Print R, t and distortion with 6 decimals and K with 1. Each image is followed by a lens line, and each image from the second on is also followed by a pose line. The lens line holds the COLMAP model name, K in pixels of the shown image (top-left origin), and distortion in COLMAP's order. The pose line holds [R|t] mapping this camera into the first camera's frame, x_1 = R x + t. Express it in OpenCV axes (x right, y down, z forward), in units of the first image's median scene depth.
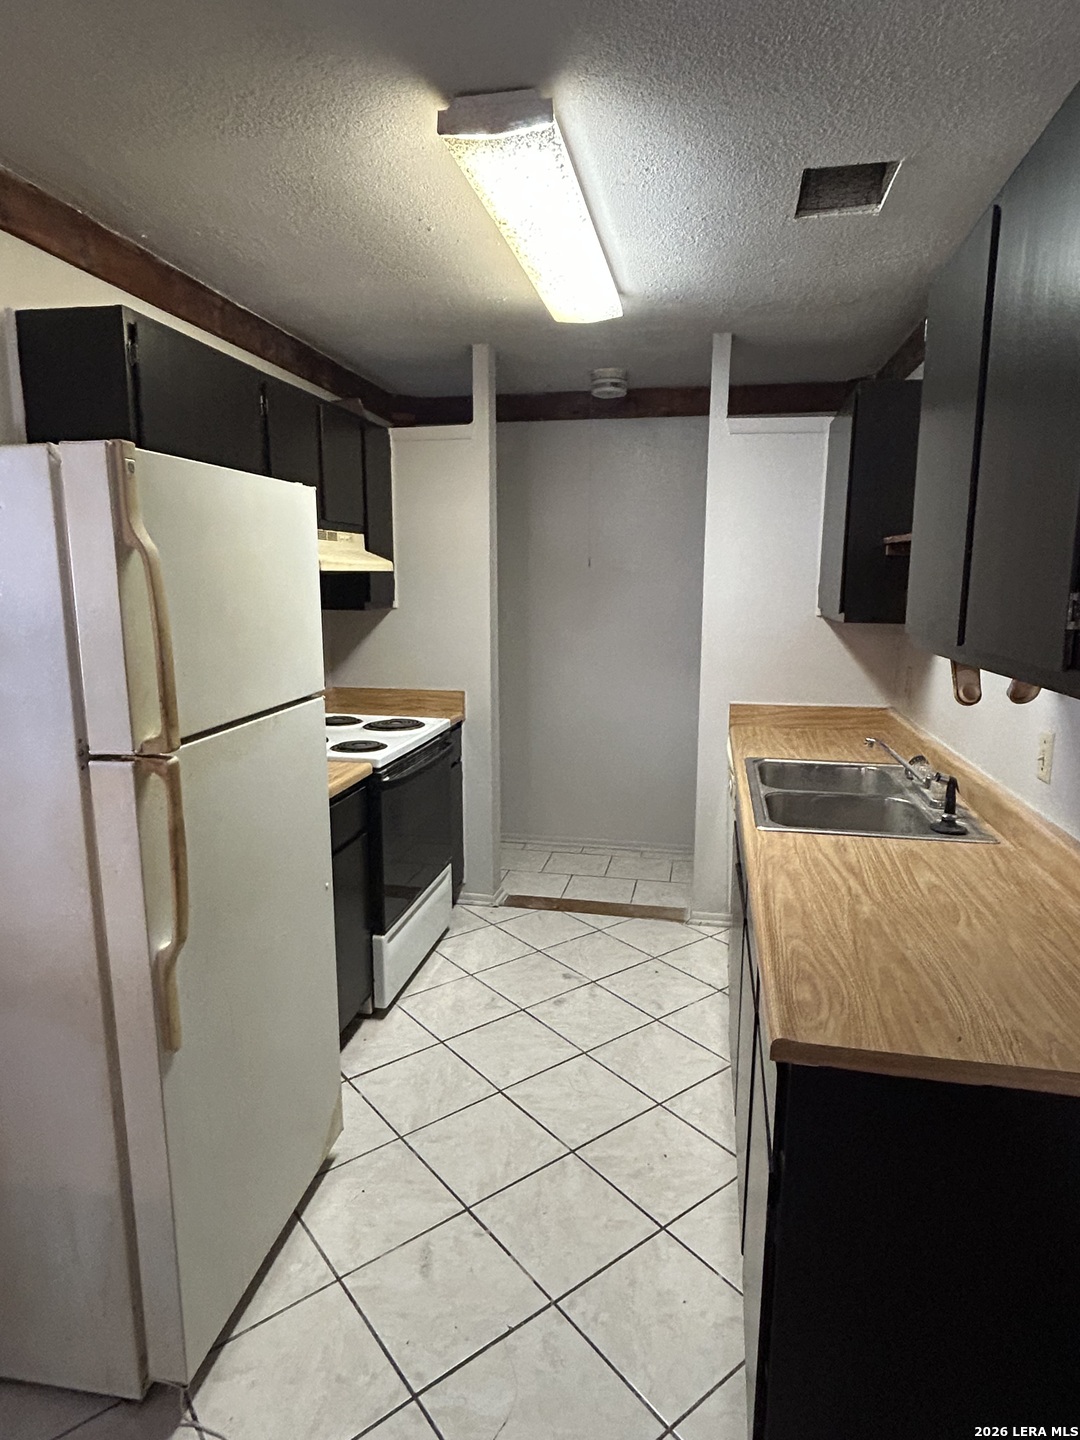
lens RADIAL K [[836.8, 0, 541.6], [0, 836.8, 717.1], [0, 0, 1]] dist [-0.002214, -0.000456]
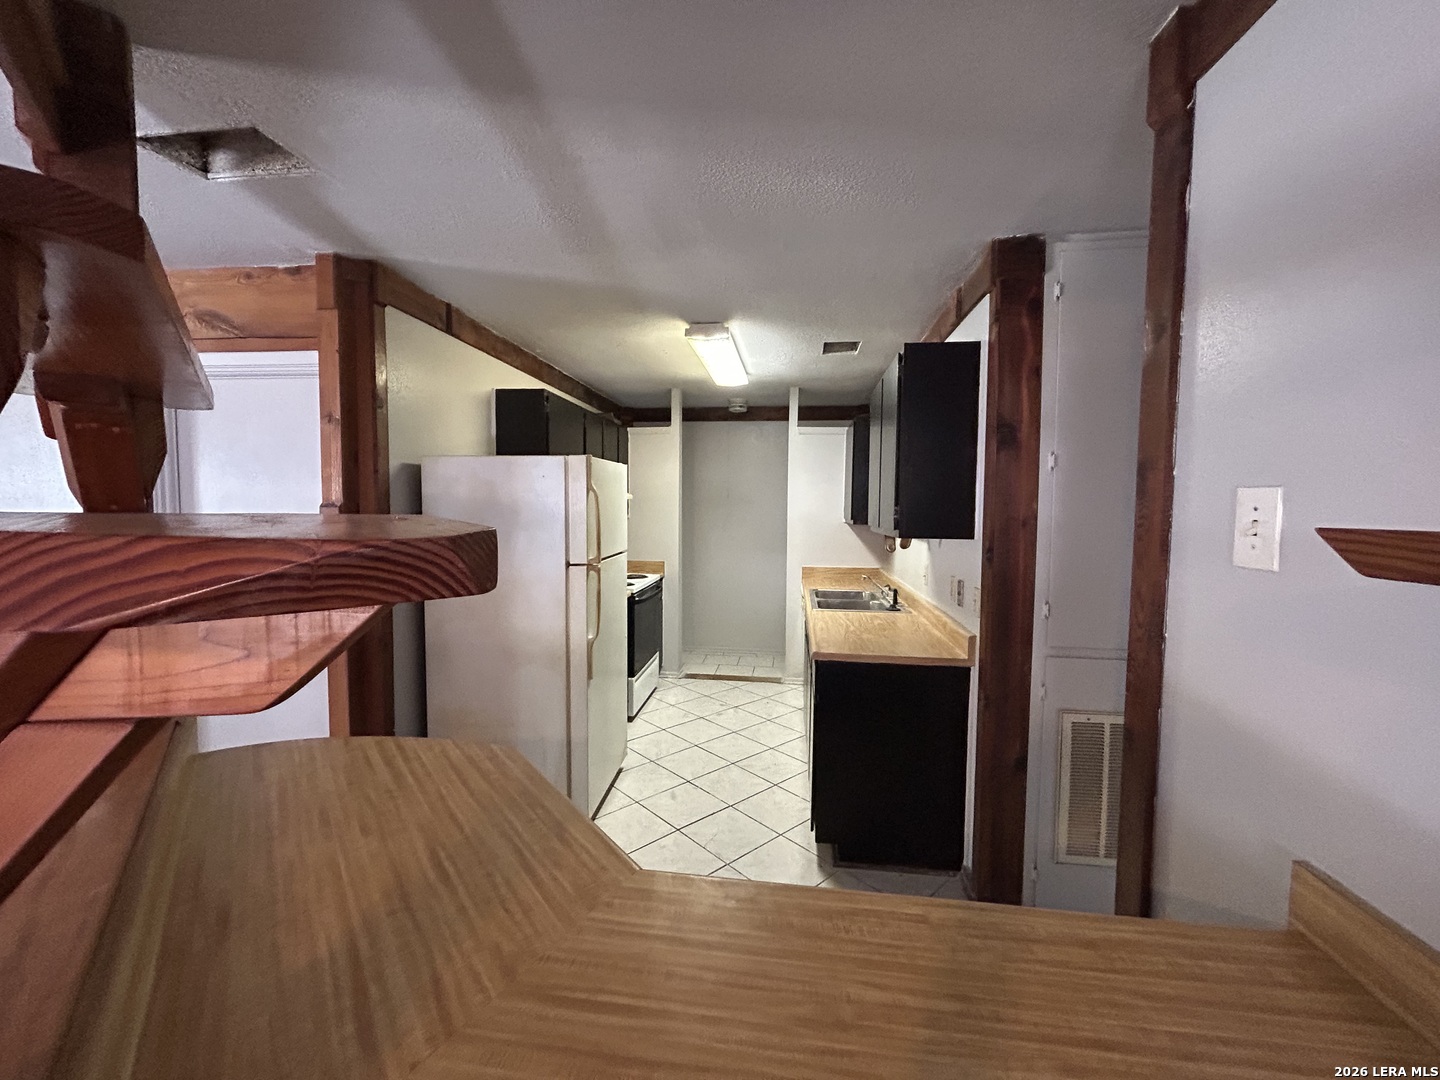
lens RADIAL K [[581.9, 0, 719.7], [0, 581.9, 539.2], [0, 0, 1]] dist [0.002687, 0.000150]
pose [[0.997373, 0.000980, 0.072434, -0.084554], [0.006623, 0.994488, -0.104639, 0.077420], [-0.072137, 0.104844, 0.991869, -0.439999]]
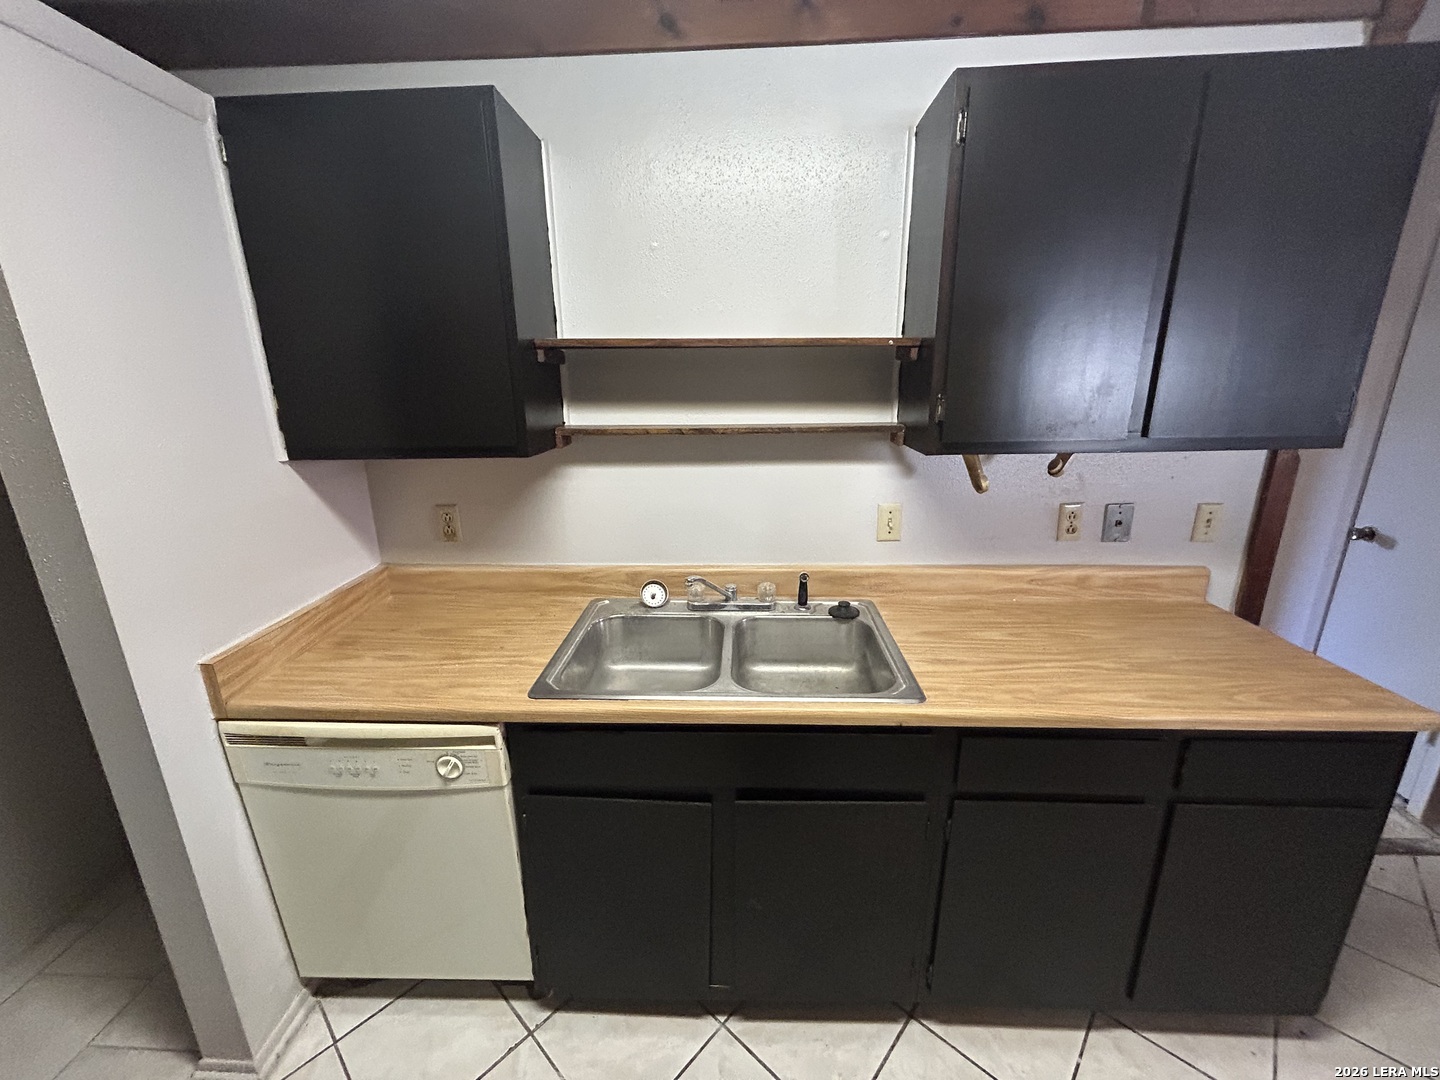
lens RADIAL K [[581.9, 0, 719.5], [0, 581.9, 537.8], [0, 0, 1]] dist [0.002687, 0.000150]
pose [[-0.150900, -0.270683, 0.950768, -0.163860], [0.175536, 0.939160, 0.295238, -0.167891], [-0.972839, 0.211445, -0.094205, 0.888097]]
